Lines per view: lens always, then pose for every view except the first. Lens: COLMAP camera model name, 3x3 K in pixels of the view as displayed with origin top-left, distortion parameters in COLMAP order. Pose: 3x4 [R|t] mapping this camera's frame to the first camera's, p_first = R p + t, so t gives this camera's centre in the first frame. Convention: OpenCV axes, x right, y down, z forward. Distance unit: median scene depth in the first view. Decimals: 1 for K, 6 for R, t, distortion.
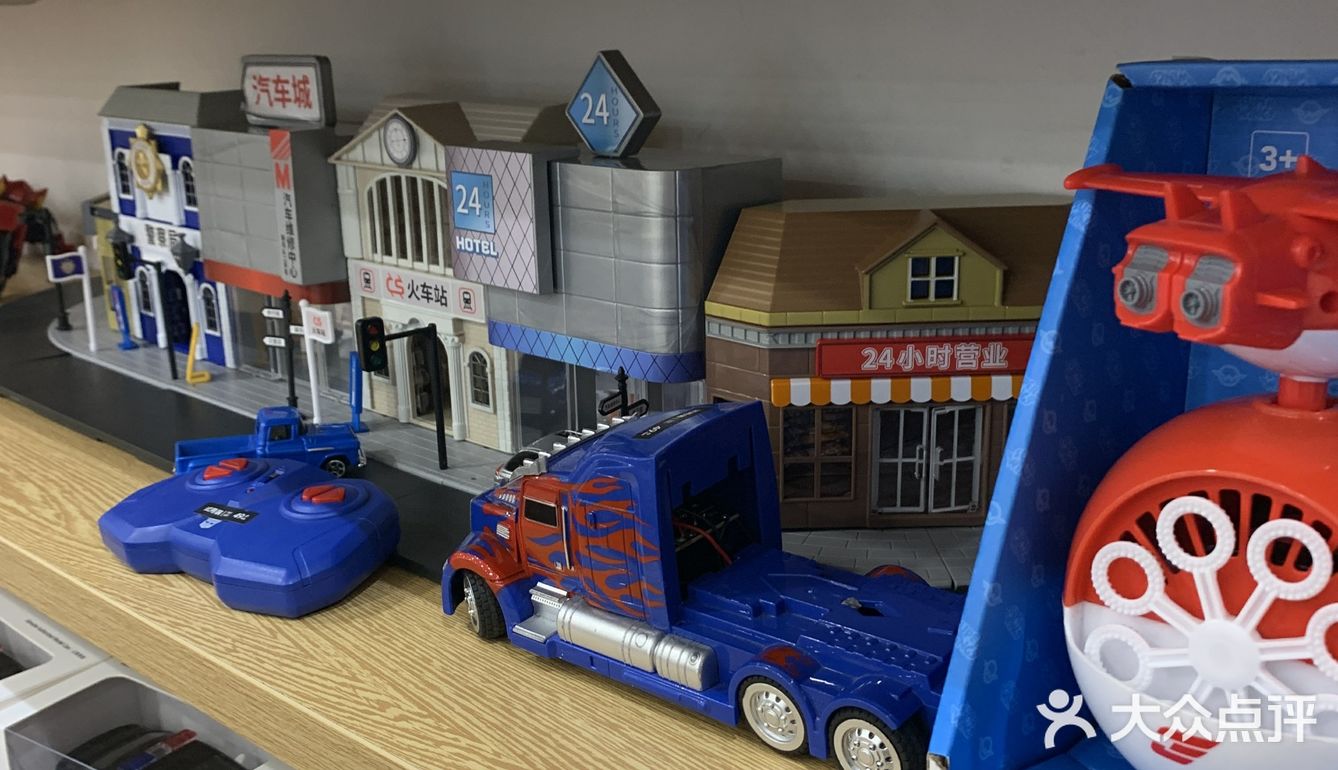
lens RADIAL K [[1490.2, 0, 669.0], [0, 1490.2, 385.0], [0, 0, 1]] dist [0.003175, -0.019540]
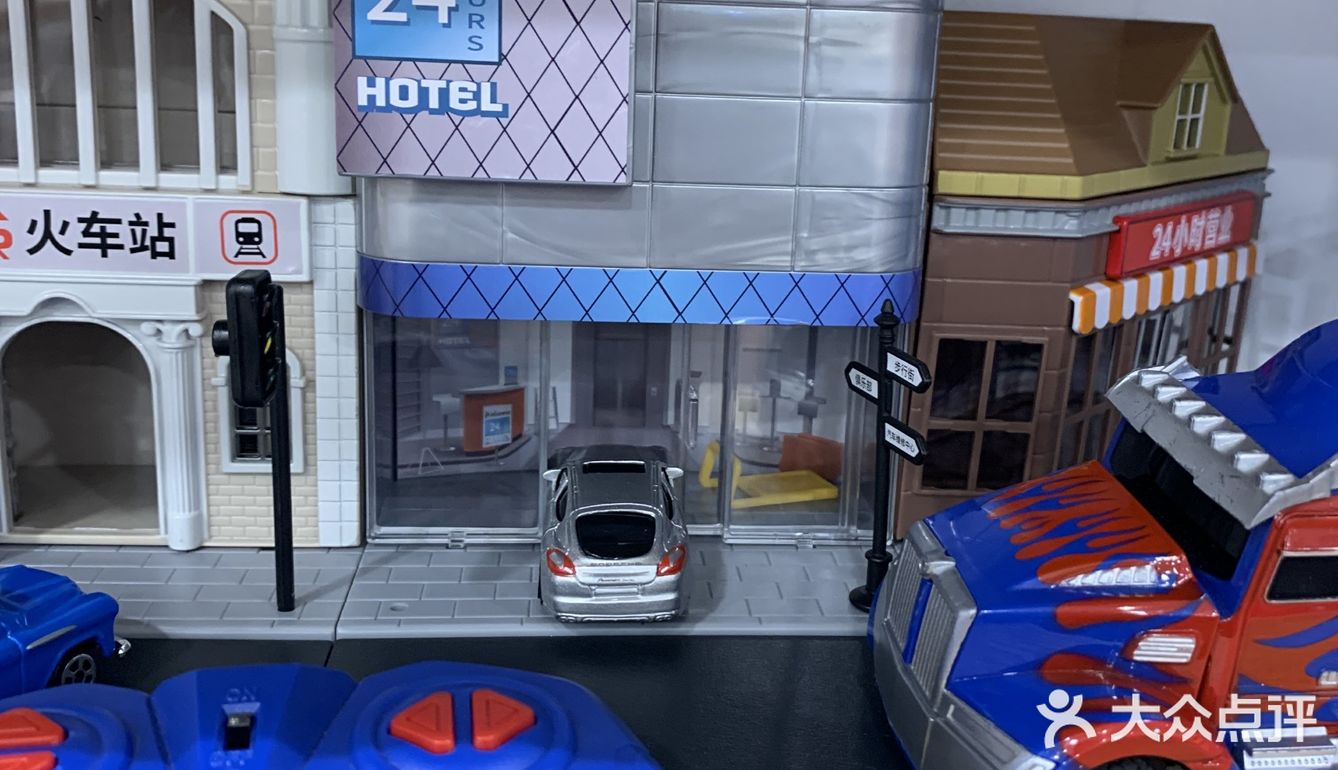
lens RADIAL K [[1490.2, 0, 669.0], [0, 1490.2, 385.0], [0, 0, 1]] dist [0.003175, -0.019540]
pose [[0.637906, -0.142455, 0.756824, -0.452657], [0.143369, 0.987530, 0.065039, -0.025975], [-0.756651, 0.067017, 0.650375, 0.677365]]
